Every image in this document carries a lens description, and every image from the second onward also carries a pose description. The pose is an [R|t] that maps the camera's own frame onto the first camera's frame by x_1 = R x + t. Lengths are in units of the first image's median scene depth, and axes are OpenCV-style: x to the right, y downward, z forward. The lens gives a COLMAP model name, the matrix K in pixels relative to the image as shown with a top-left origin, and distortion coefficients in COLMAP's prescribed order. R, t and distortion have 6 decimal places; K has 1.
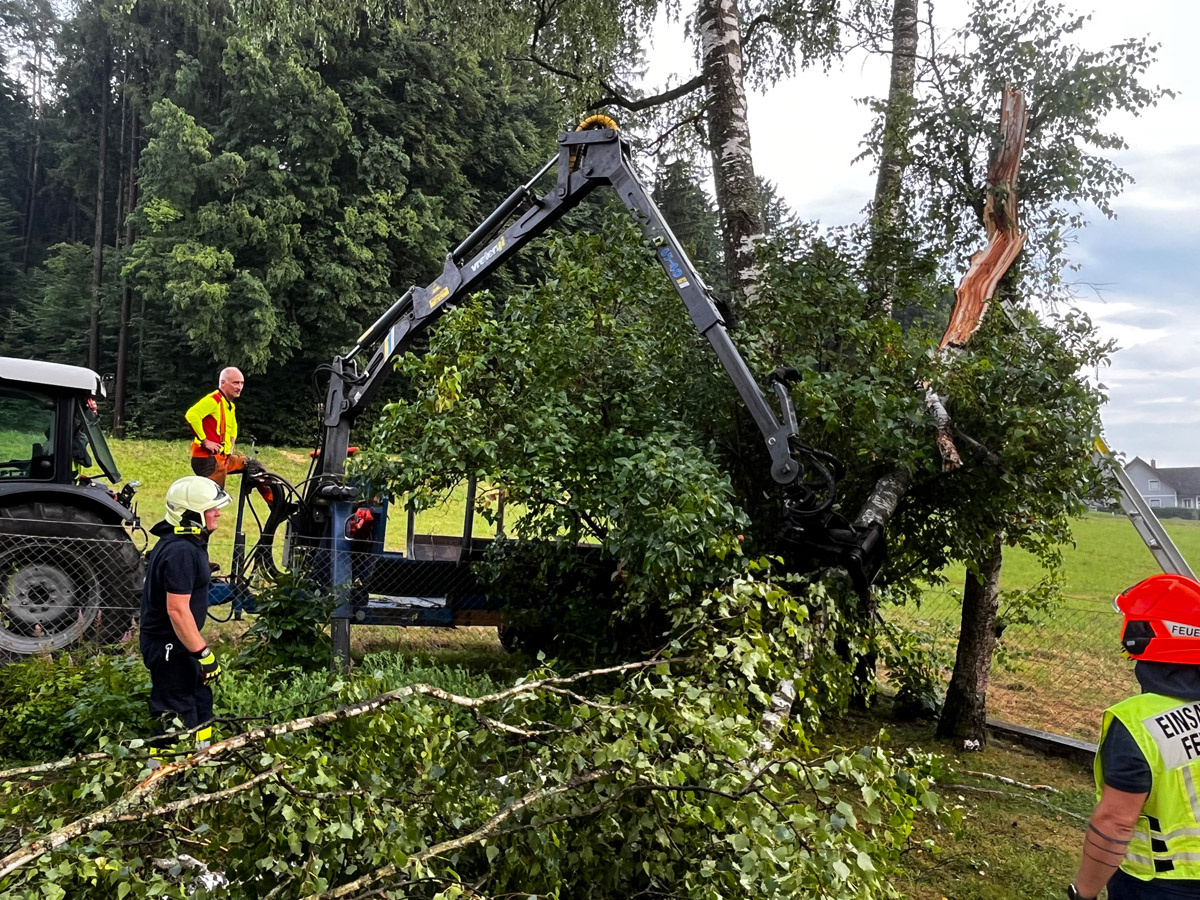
lens RADIAL K [[898.3, 0, 579.1], [0, 898.3, 467.5], [0, 0, 1]] dist [0.002409, -0.022062]
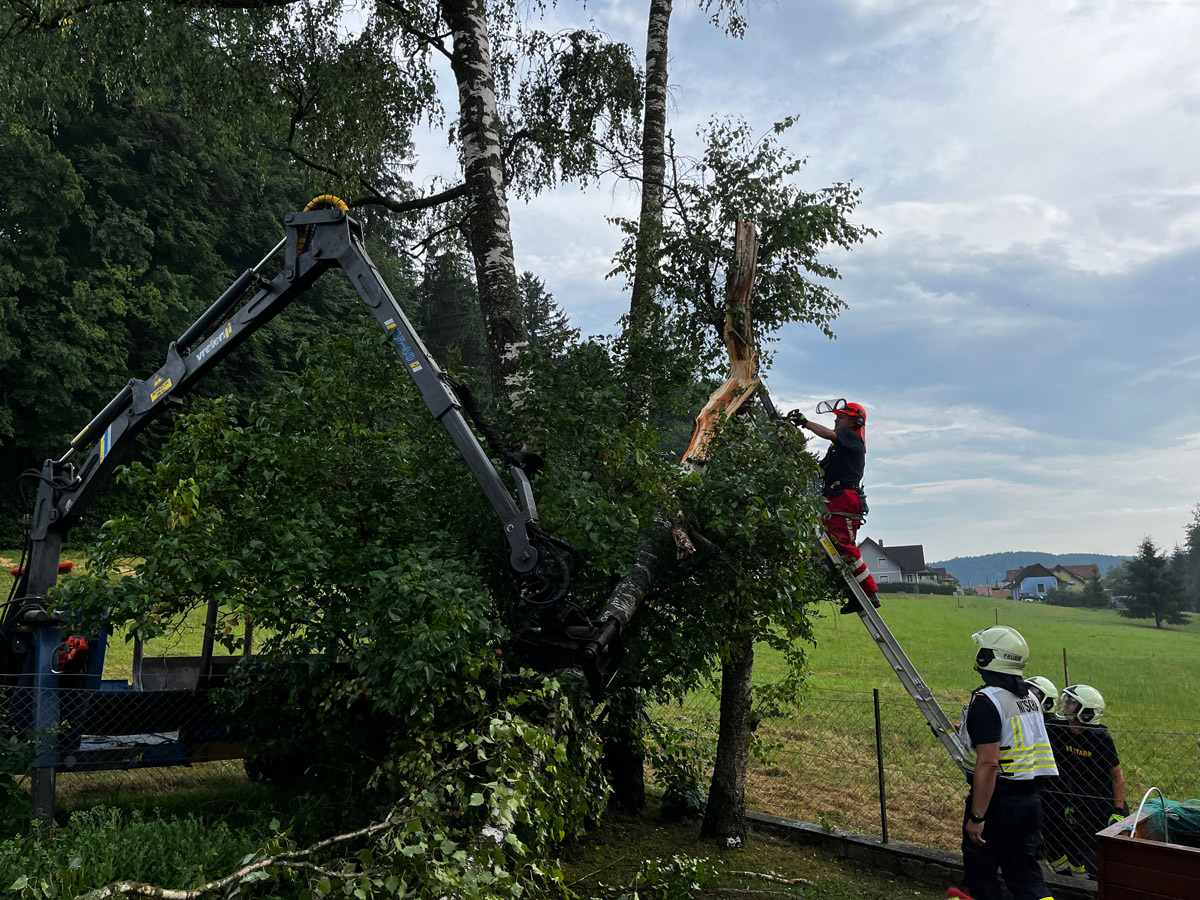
lens RADIAL K [[900.3, 0, 596.3], [0, 900.3, 461.4], [0, 0, 1]] dist [0.075139, -0.090574]
pose [[0.964289, -0.000232, 0.264851, 0.005115], [0.027629, 0.994632, -0.099721, -0.010297], [-0.263406, 0.103477, 0.959119, 0.001770]]
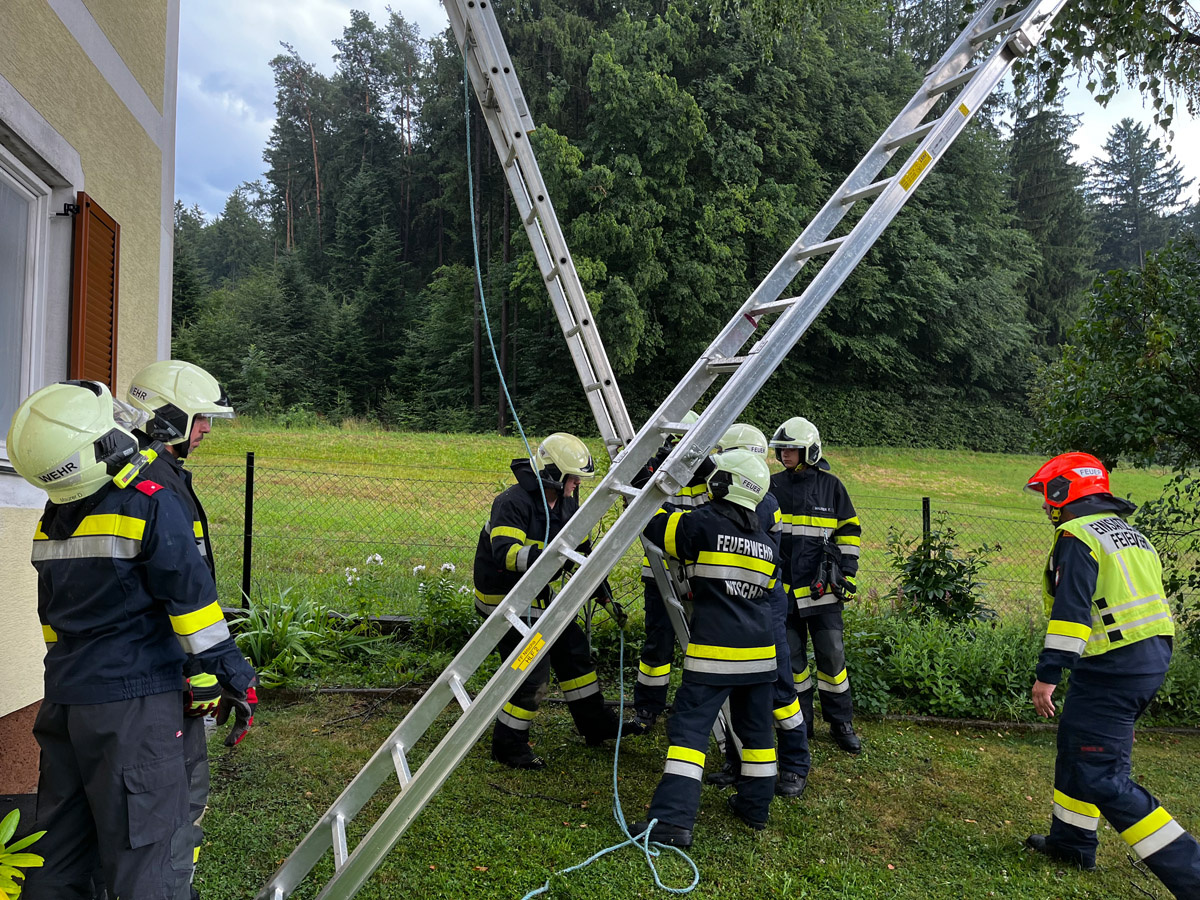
lens RADIAL K [[900.3, 0, 611.6], [0, 900.3, 461.0], [0, 0, 1]] dist [0.075139, -0.090574]
pose [[0.953733, -0.024894, -0.299621, -0.161098], [0.024487, 0.999687, -0.005114, 0.012200], [0.299655, -0.002459, 0.954044, -0.052068]]
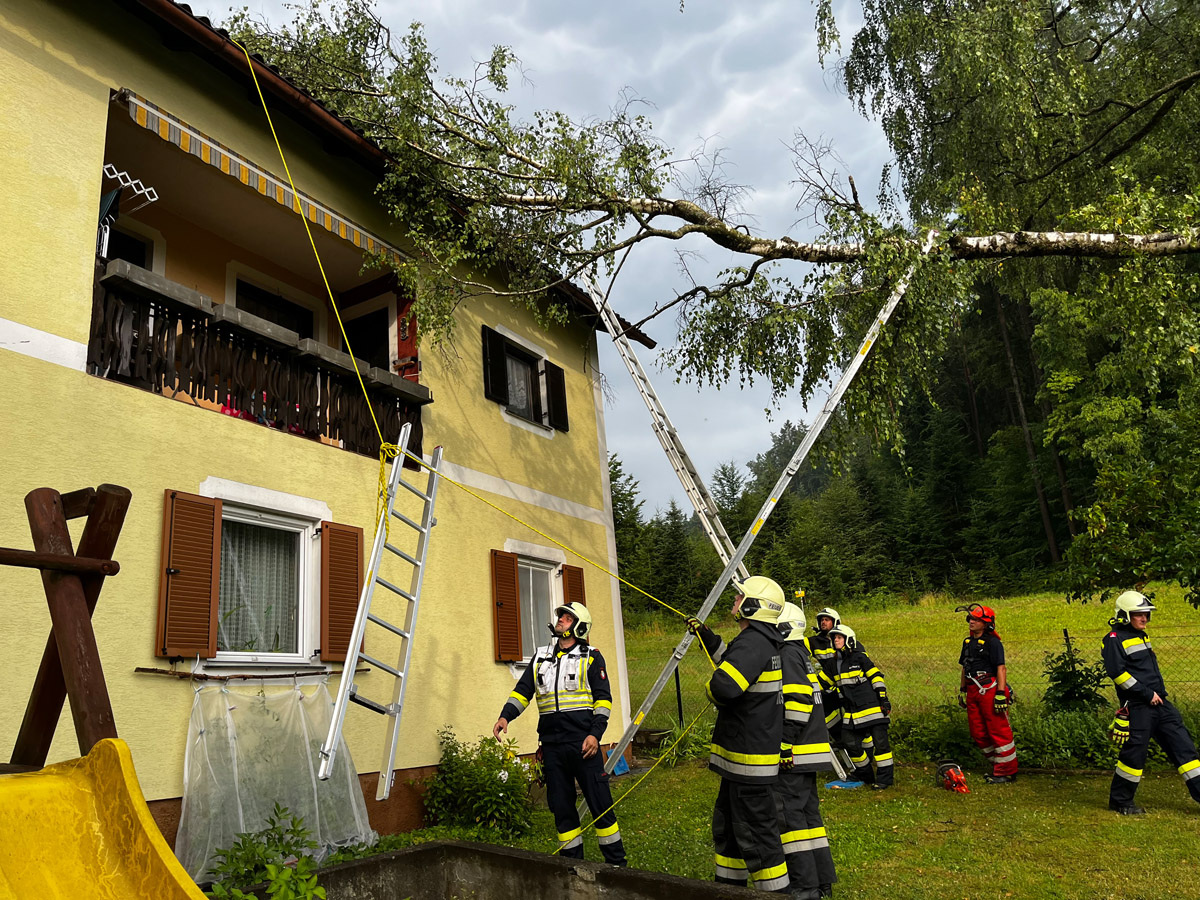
lens RADIAL K [[900.3, 0, 600.0], [0, 900.3, 456.0], [0, 0, 1]] dist [0.075139, -0.090574]
pose [[0.530153, -0.287578, -0.797644, 0.271900], [0.133819, 0.957315, -0.256202, 0.039082], [0.837275, 0.029087, 0.546007, -0.237136]]
